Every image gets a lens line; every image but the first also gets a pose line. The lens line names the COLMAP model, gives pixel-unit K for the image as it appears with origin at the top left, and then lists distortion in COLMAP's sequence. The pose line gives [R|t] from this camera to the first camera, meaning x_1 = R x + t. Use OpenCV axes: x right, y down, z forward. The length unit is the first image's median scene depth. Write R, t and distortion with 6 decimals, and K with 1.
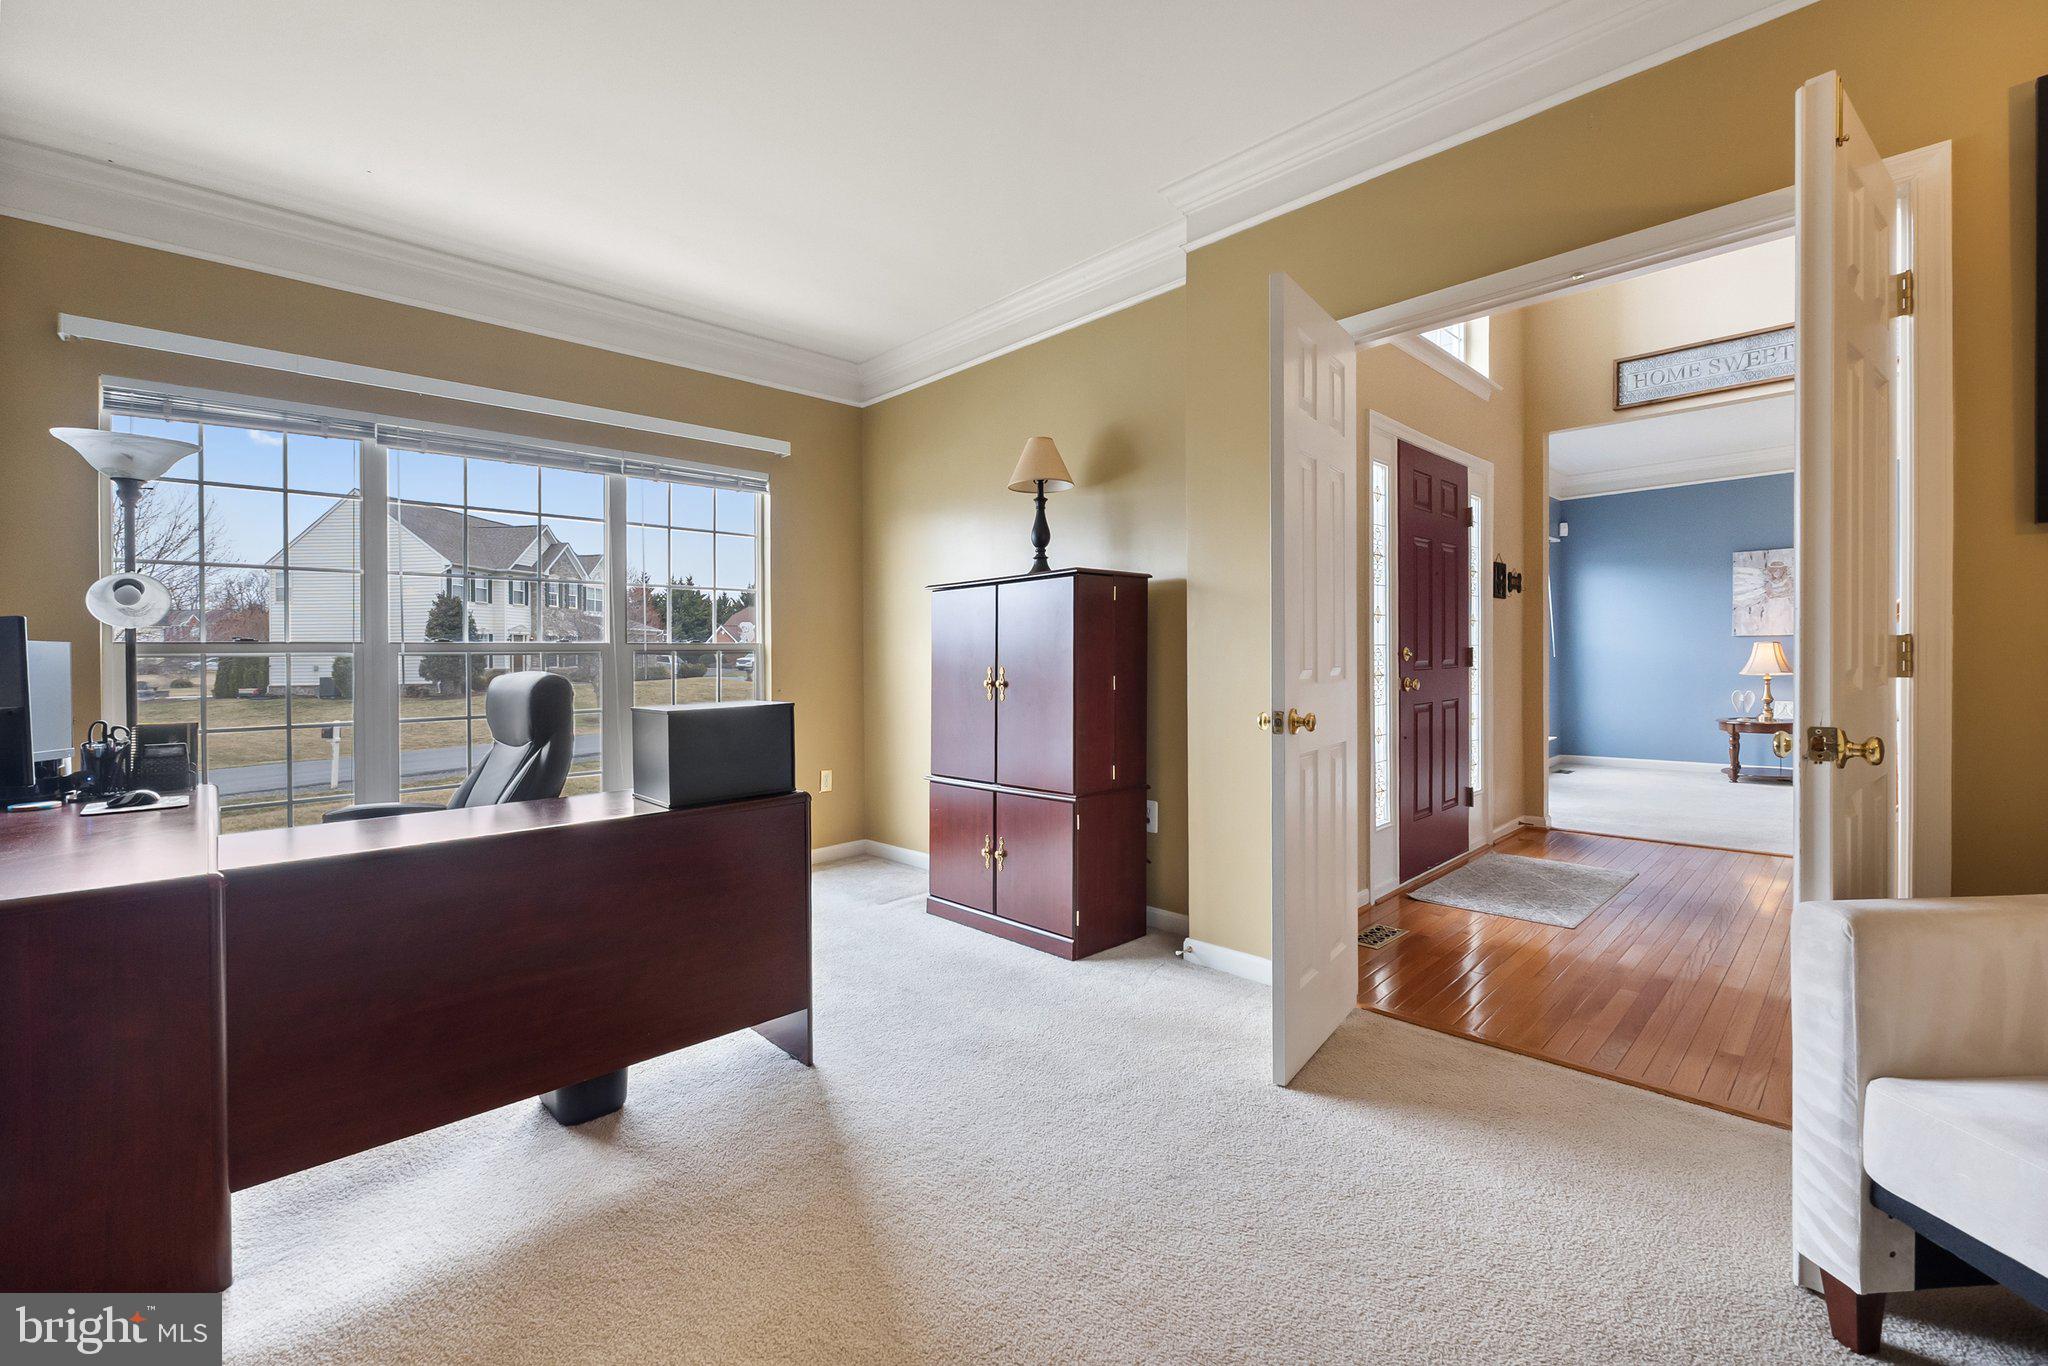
lens RADIAL K [[875.1, 0, 1021.9], [0, 875.1, 670.4], [0, 0, 1]] dist [-0.007713, -0.000240]
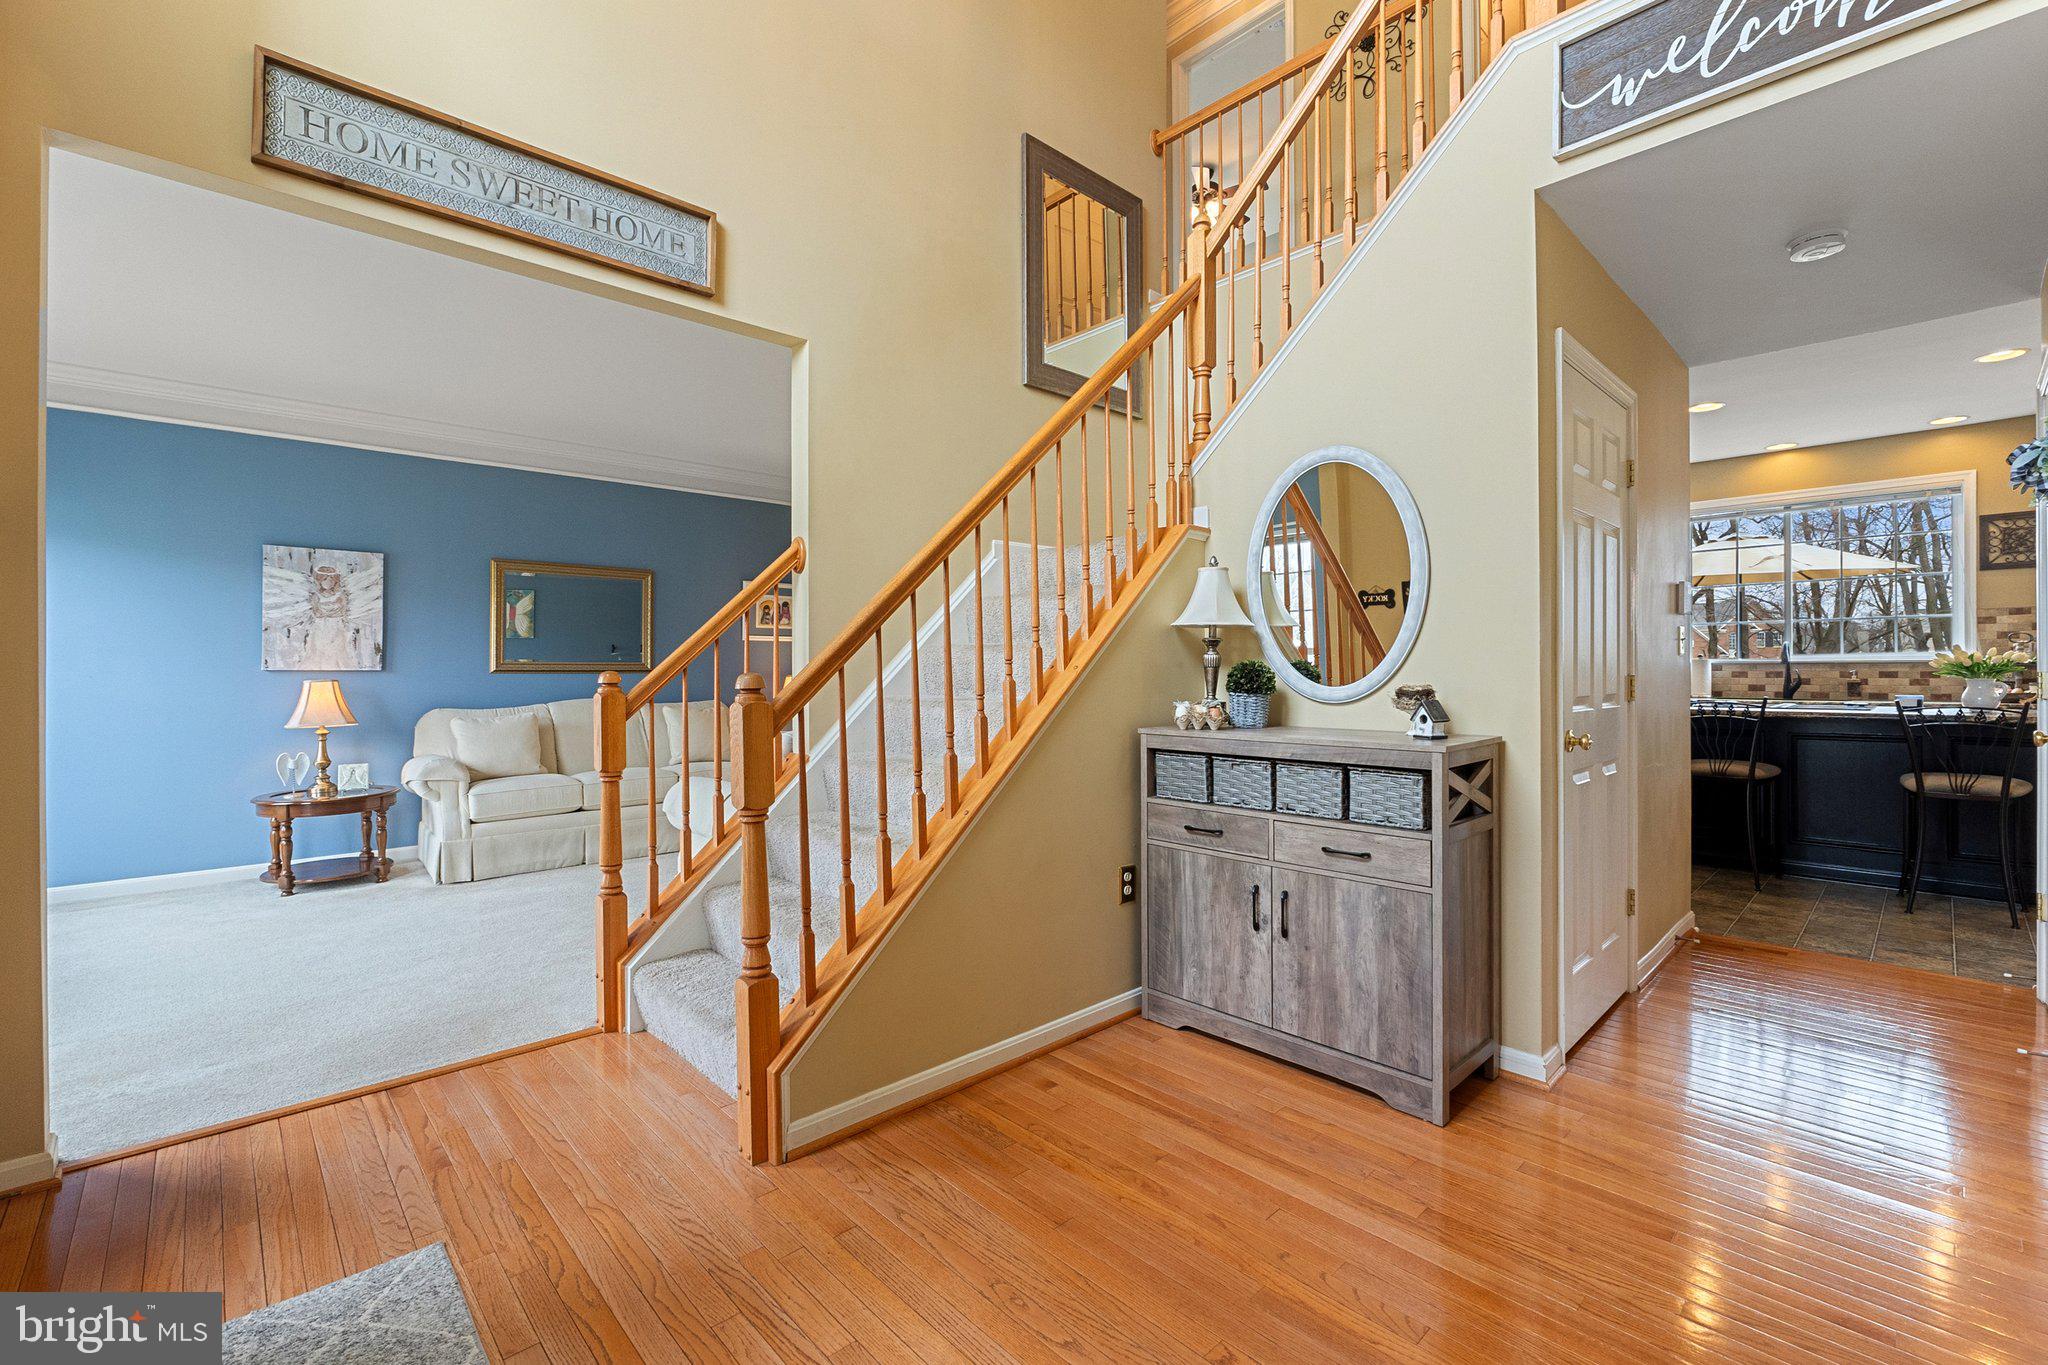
lens RADIAL K [[875.1, 0, 1020.3], [0, 875.1, 679.5], [0, 0, 1]] dist [-0.007713, -0.000240]
pose [[0.023186, 0.012274, 0.999656, 0.175851], [0.019564, 0.999728, -0.012728, -0.013147], [-0.999540, 0.019853, 0.022939, 0.427585]]
